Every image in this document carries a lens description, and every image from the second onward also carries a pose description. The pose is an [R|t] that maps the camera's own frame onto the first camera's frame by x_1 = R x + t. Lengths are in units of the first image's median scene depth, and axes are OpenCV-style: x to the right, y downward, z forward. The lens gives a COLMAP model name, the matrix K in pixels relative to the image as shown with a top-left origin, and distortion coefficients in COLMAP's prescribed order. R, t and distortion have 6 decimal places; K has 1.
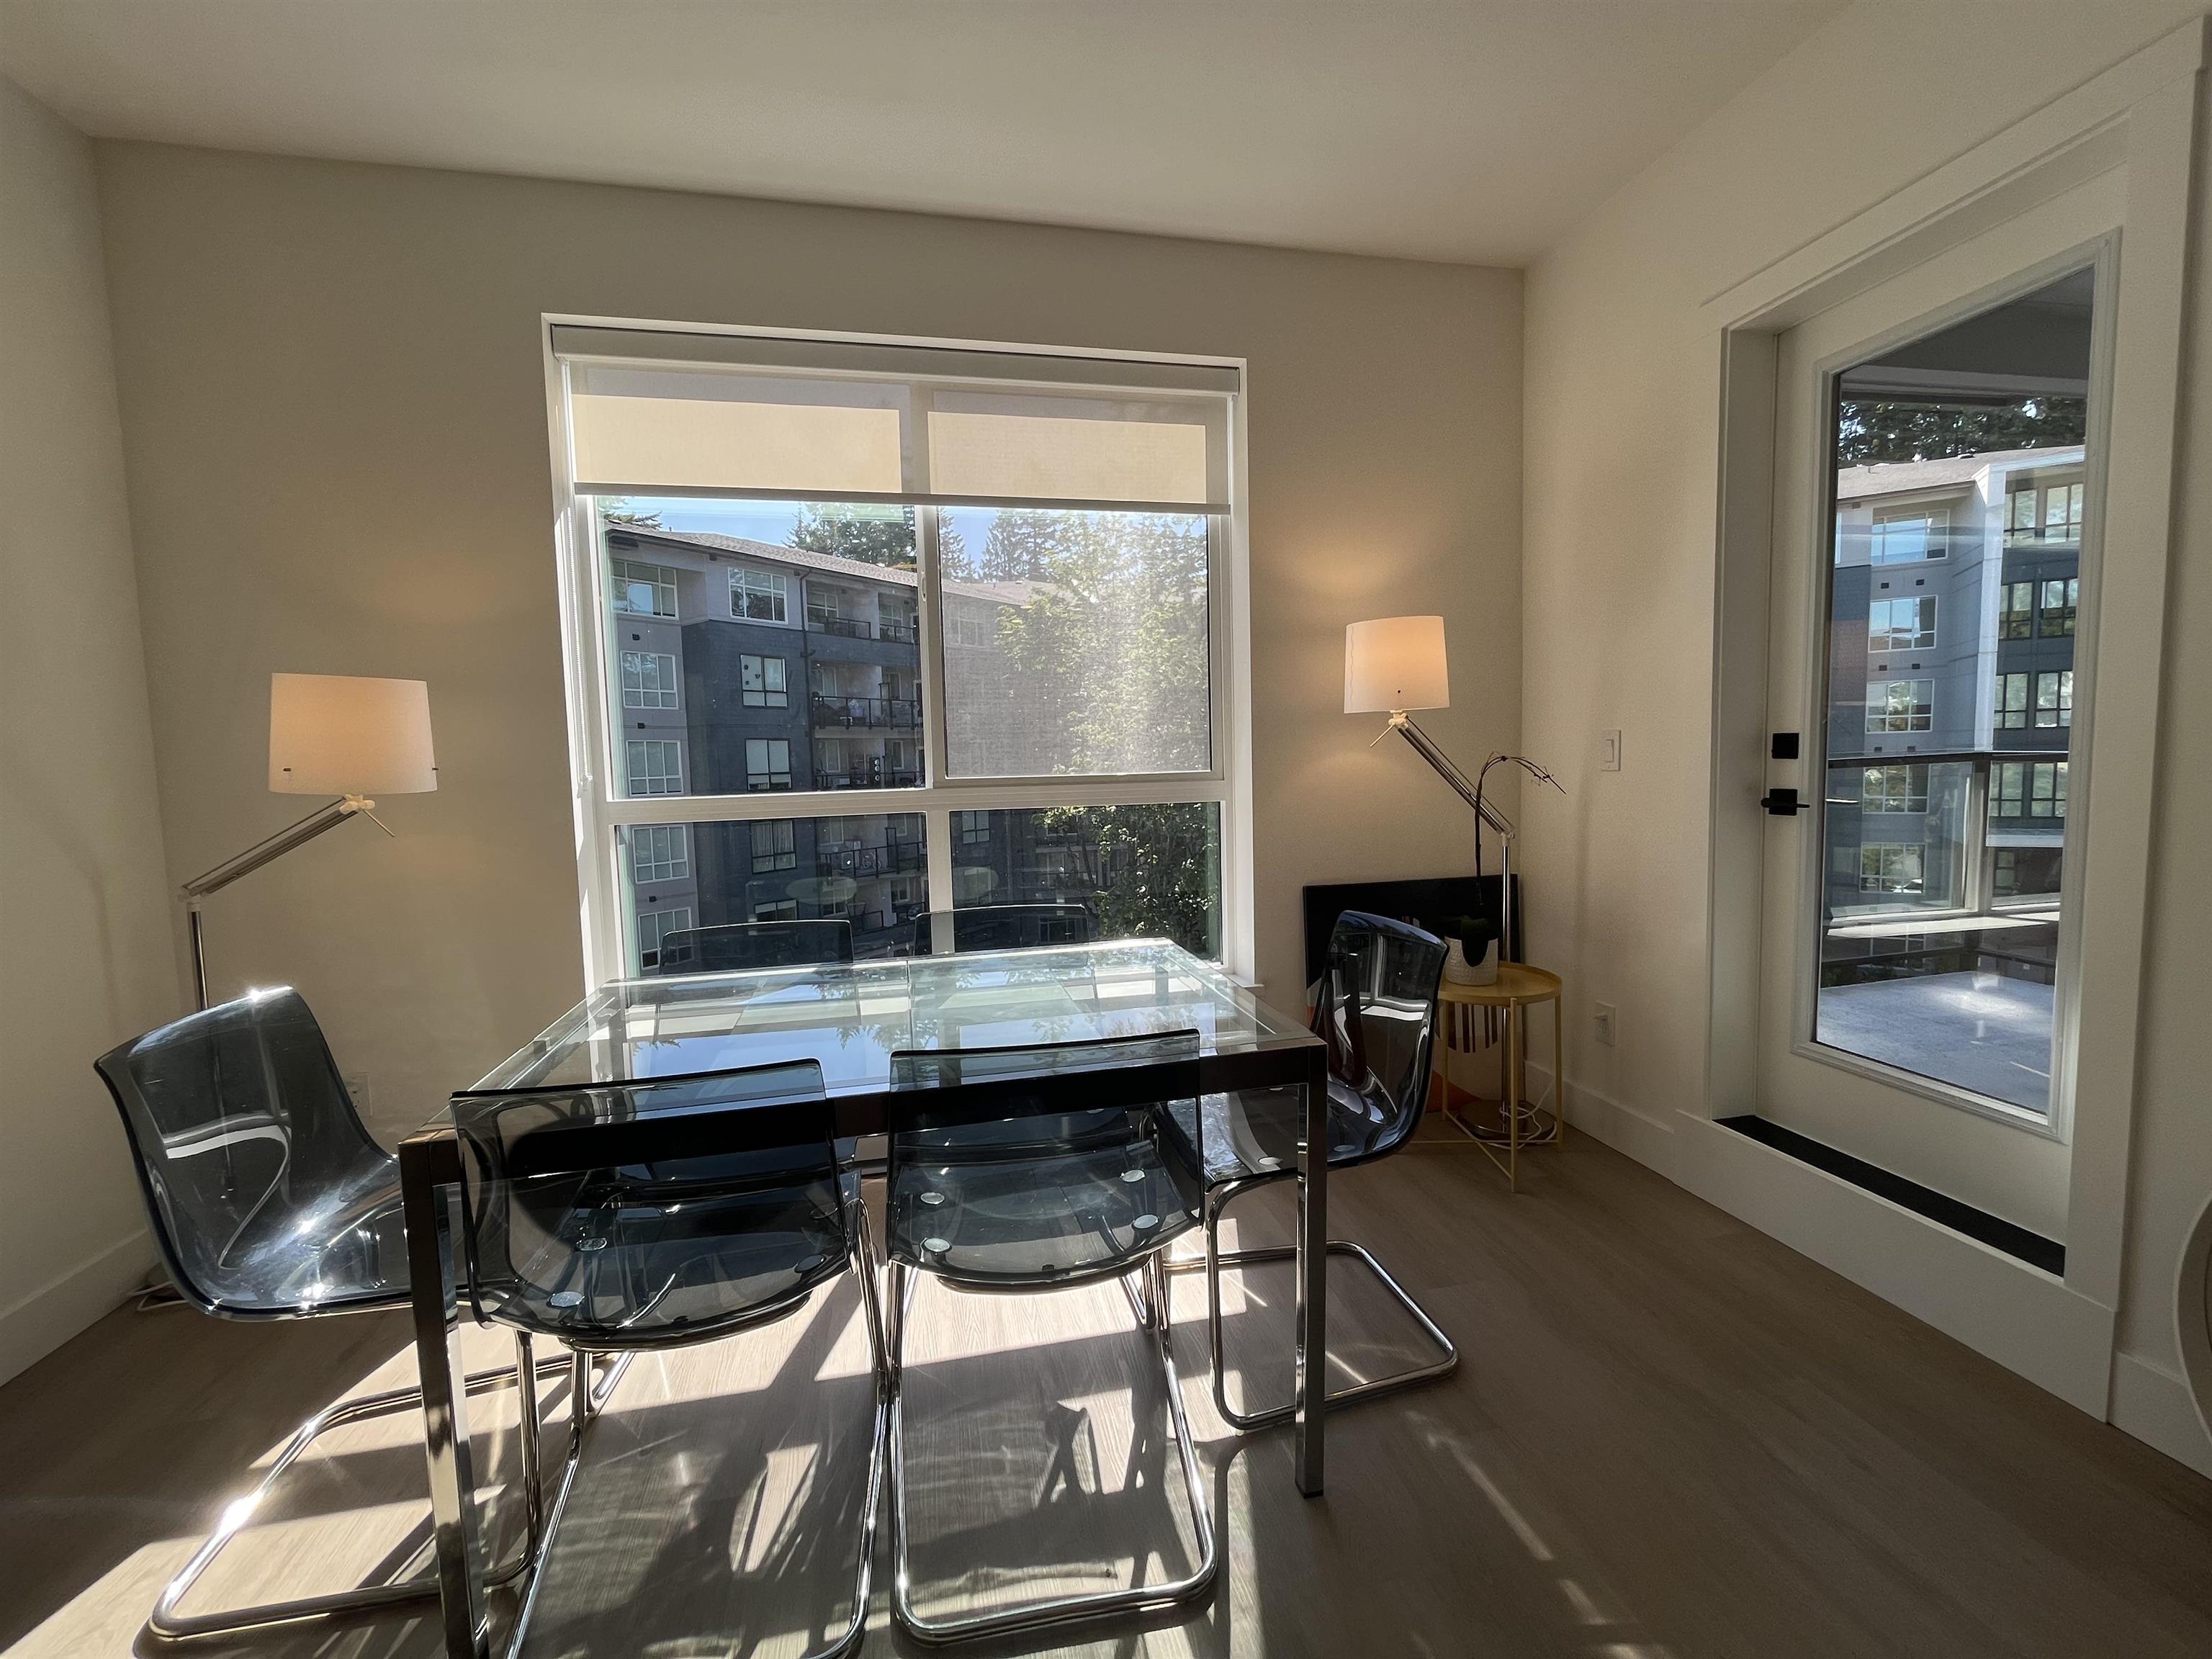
lens RADIAL K [[892.4, 0, 1112.0], [0, 892.4, 813.8], [0, 0, 1]] dist [0.000487, 0.000435]
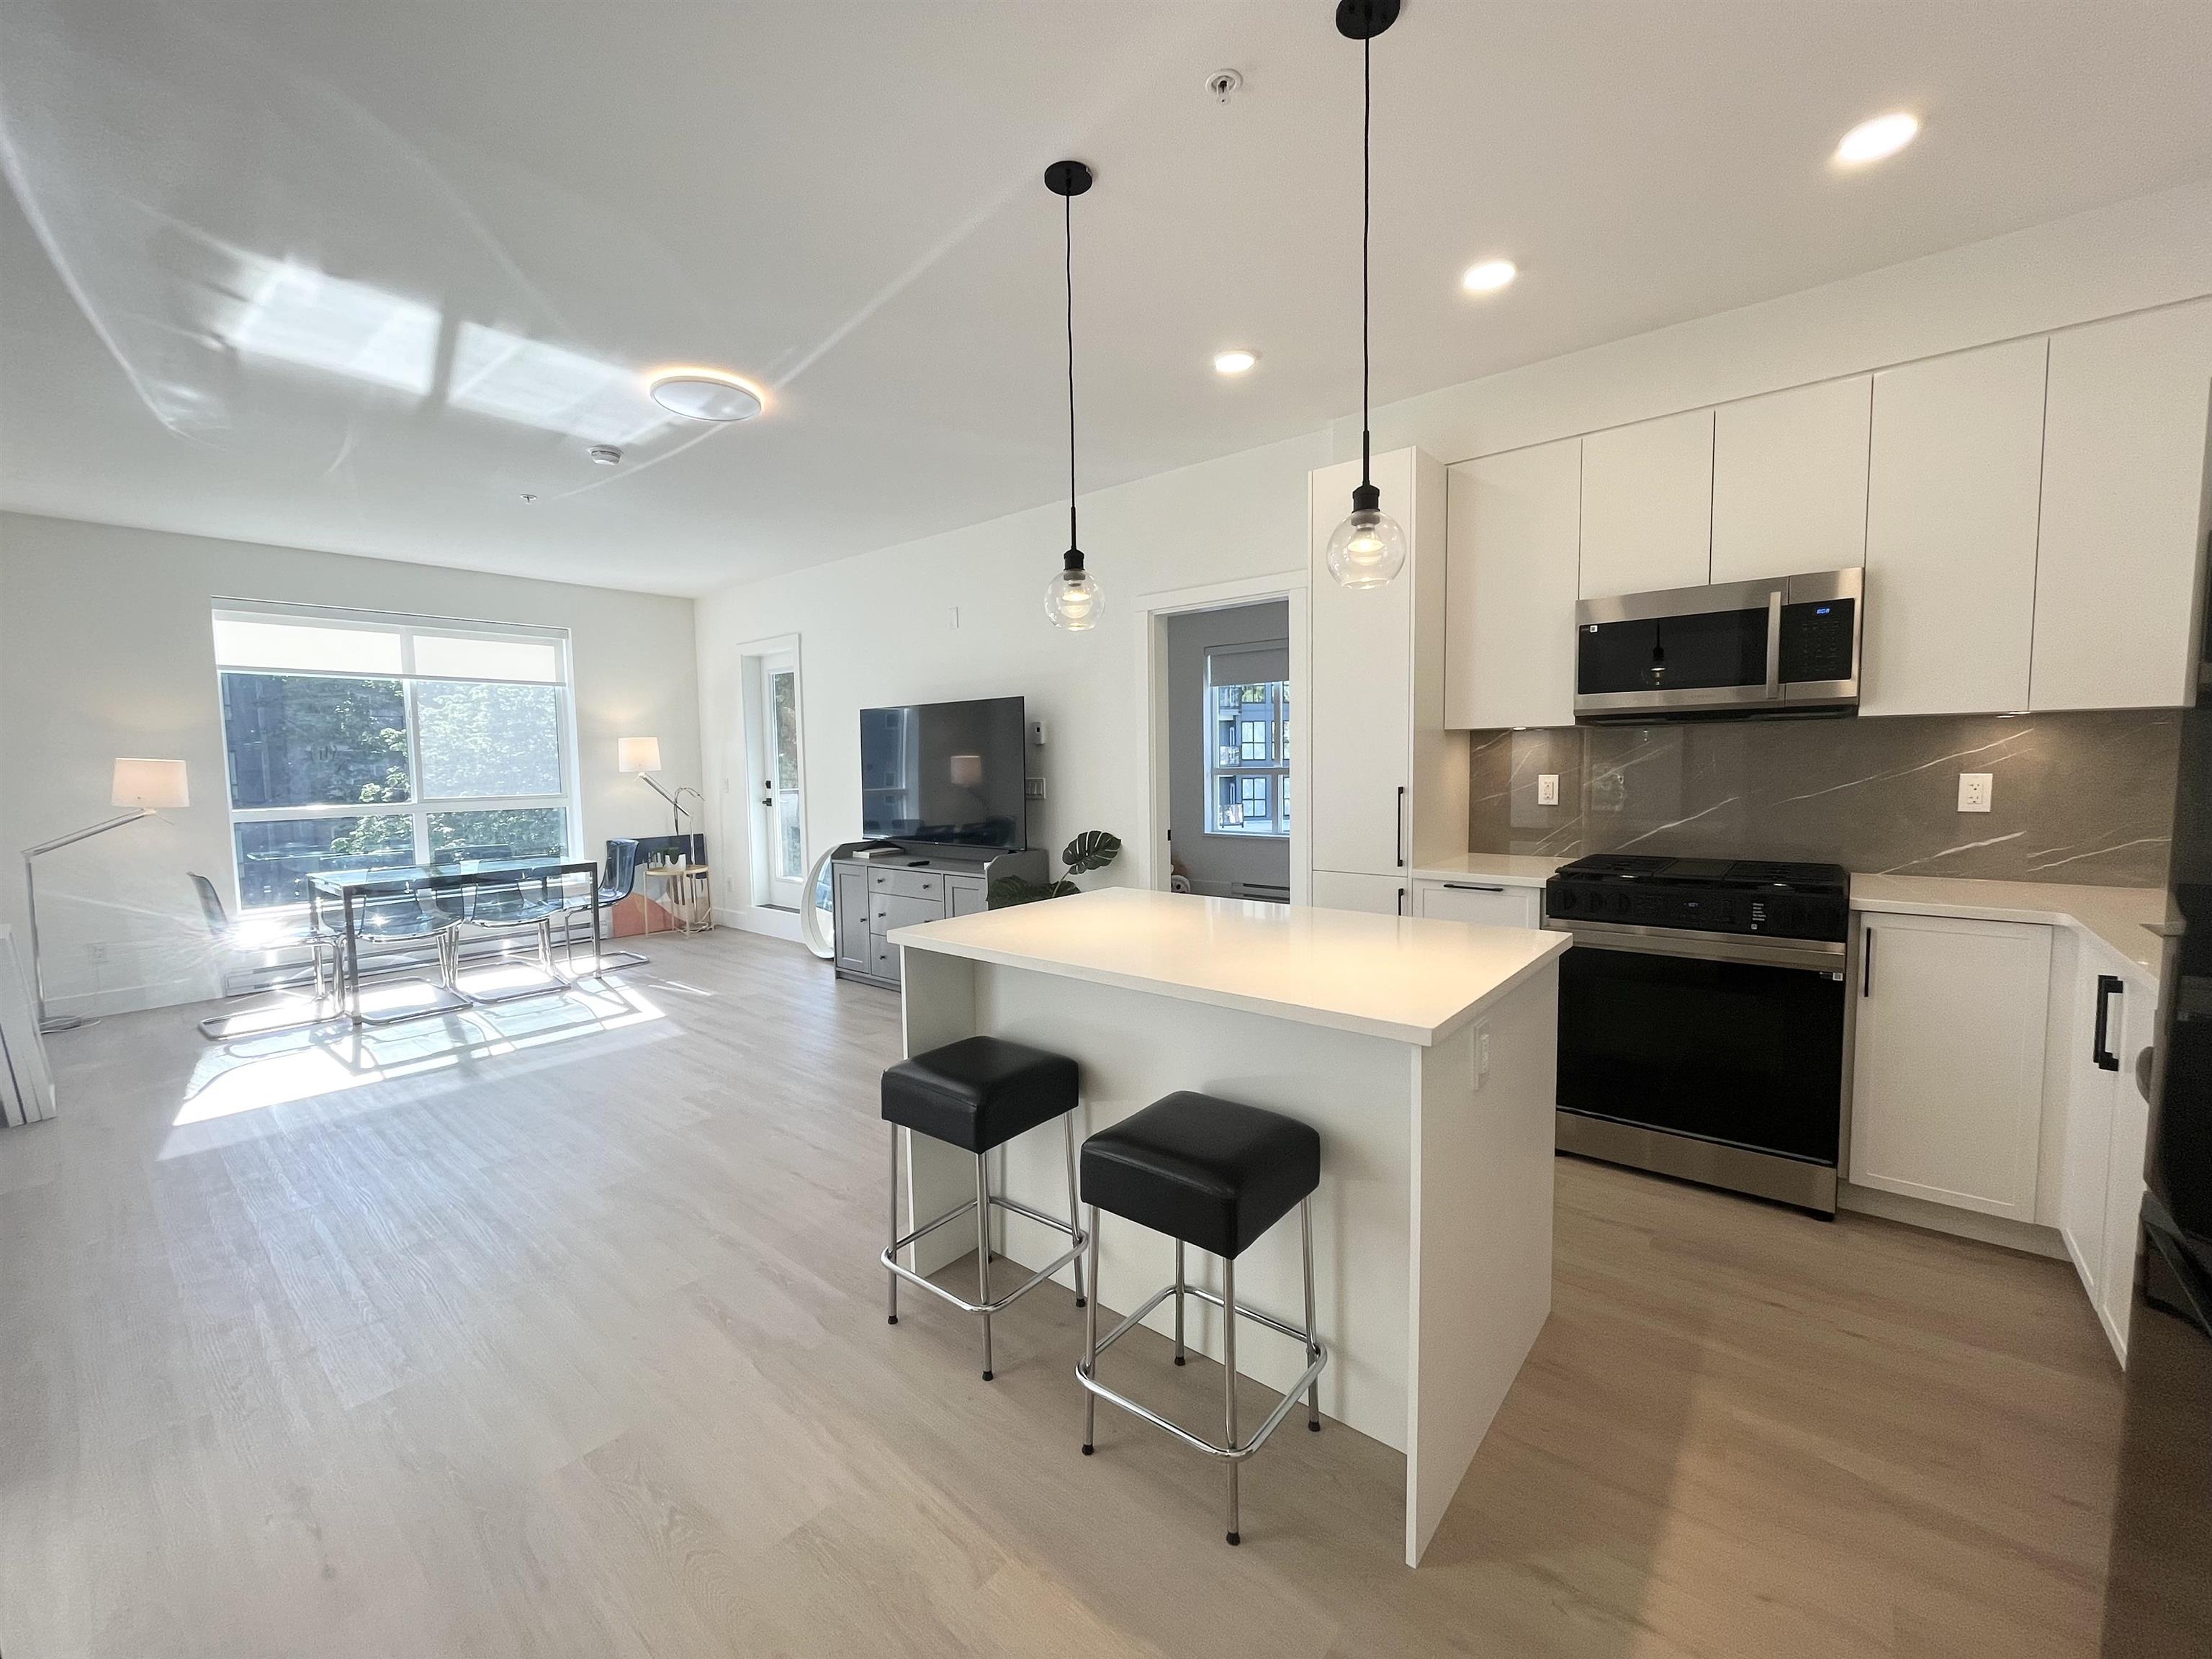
lens RADIAL K [[892.4, 0, 1102.0], [0, 892.4, 822.9], [0, 0, 1]] dist [0.000487, 0.000435]
pose [[0.784390, -0.030294, 0.619528, -0.251648], [0.040243, 0.999188, -0.002094, 0.097501], [-0.618961, 0.026574, 0.784972, -1.890606]]
